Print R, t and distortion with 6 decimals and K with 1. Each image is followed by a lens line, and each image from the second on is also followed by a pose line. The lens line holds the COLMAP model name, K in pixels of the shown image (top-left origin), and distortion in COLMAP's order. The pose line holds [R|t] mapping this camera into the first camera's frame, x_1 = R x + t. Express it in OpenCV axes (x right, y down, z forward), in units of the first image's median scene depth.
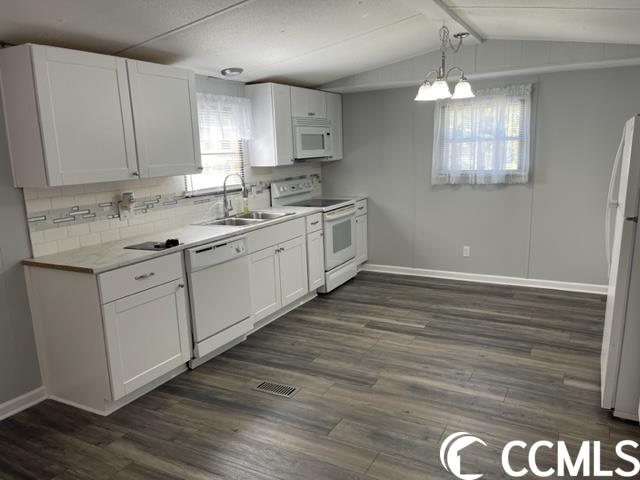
lens RADIAL K [[483.0, 0, 325.7], [0, 483.0, 243.4], [0, 0, 1]] dist [0.048638, -0.040688]
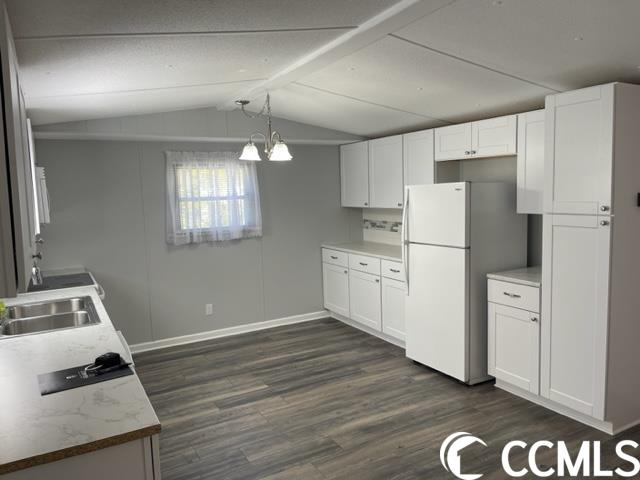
lens RADIAL K [[483.0, 0, 324.0], [0, 483.0, 236.0], [0, 0, 1]] dist [0.048638, -0.040688]
pose [[0.537711, -0.066432, 0.840508, -0.572389], [0.181094, 0.982724, -0.038181, -0.070486], [-0.823451, 0.172742, 0.540452, 0.350358]]
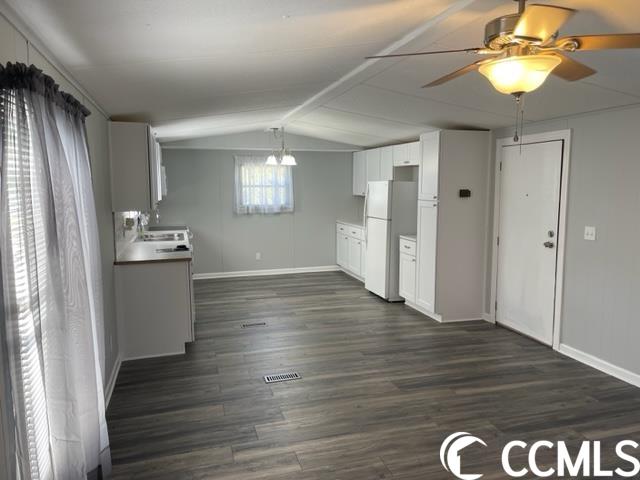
lens RADIAL K [[483.0, 0, 326.1], [0, 483.0, 243.0], [0, 0, 1]] dist [0.048638, -0.040688]
pose [[0.706143, -0.057179, 0.705757, -0.919810], [0.119300, 0.992093, -0.038987, 0.085713], [-0.697947, 0.111727, 0.707380, -0.362922]]
